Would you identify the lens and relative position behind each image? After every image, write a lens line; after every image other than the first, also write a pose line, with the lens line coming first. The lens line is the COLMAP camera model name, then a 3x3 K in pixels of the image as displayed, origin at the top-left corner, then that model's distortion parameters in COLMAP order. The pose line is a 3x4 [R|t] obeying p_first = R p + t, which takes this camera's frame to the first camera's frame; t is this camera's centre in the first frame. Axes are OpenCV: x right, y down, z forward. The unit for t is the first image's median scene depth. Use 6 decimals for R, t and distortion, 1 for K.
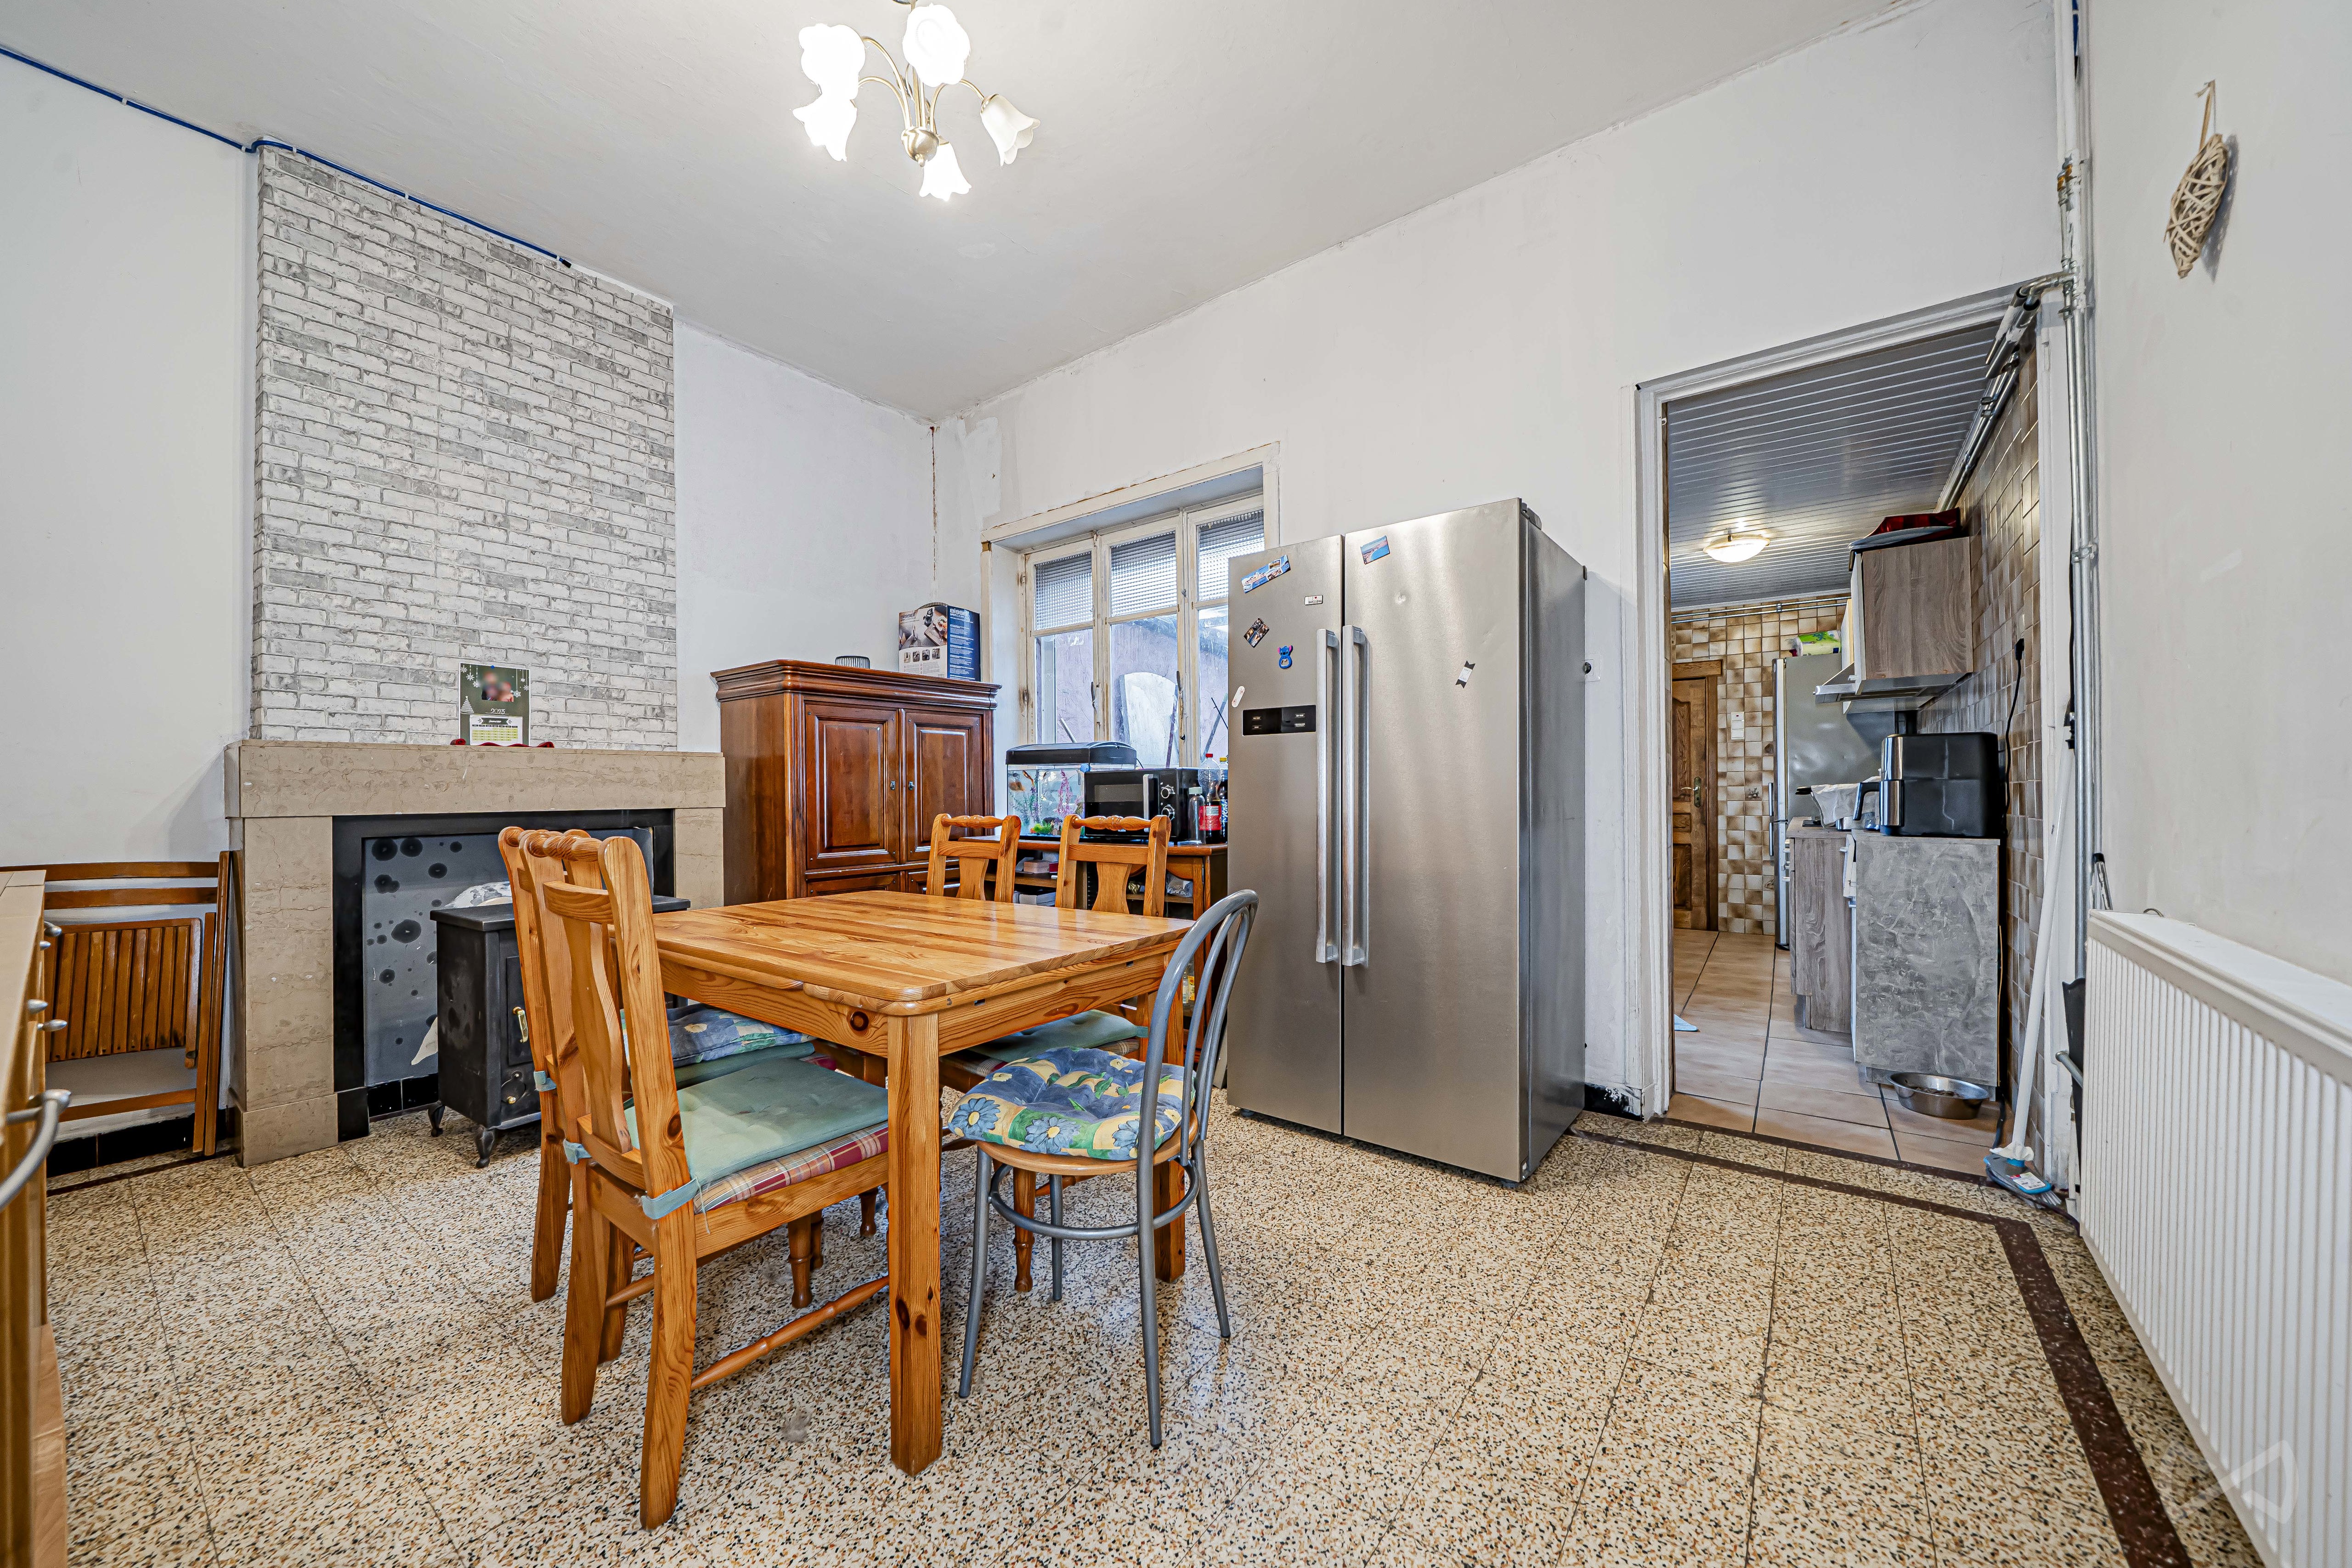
lens RADIAL K [[872.9, 0, 1164.6], [0, 872.9, 787.9], [0, 0, 1]] dist [-0.001021, 0.000066]
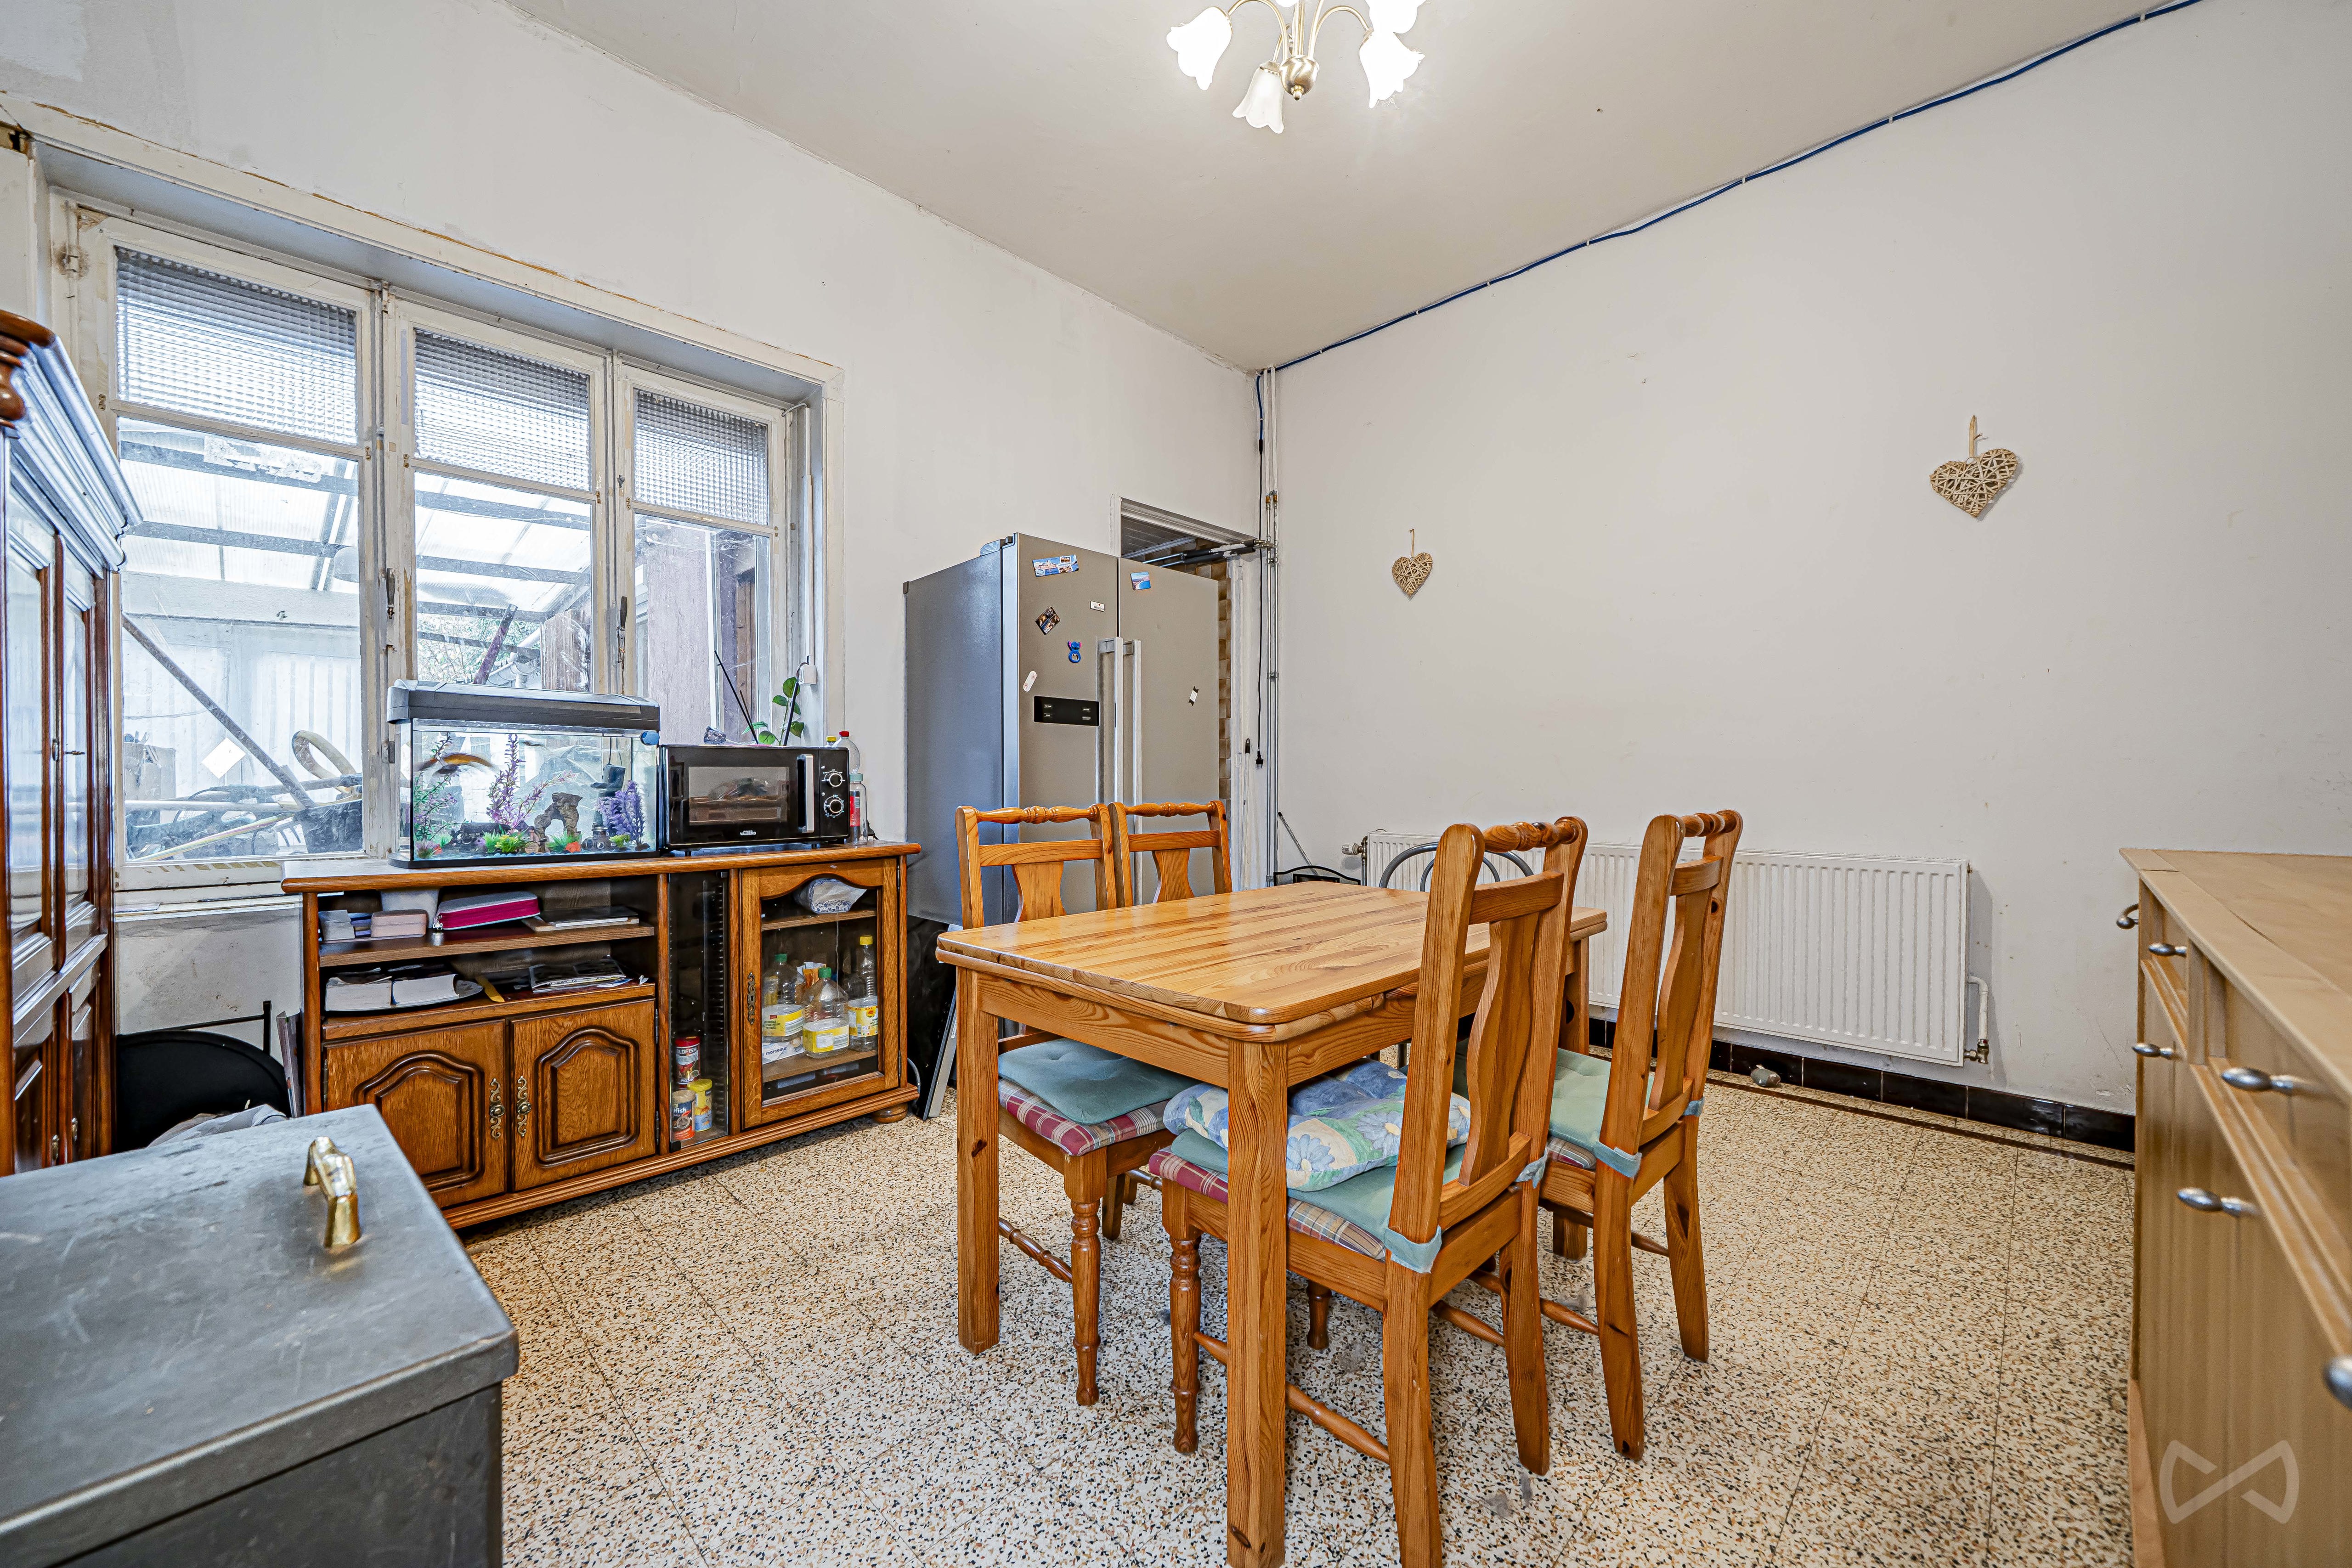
lens RADIAL K [[872.7, 0, 1183.9], [0, 872.7, 790.5], [0, 0, 1]] dist [-0.001021, 0.000066]
pose [[0.125889, -0.001938, 0.992042, -0.863054], [-0.009074, 0.999954, 0.003105, 0.012621], [-0.992003, -0.009393, 0.125866, 0.711276]]
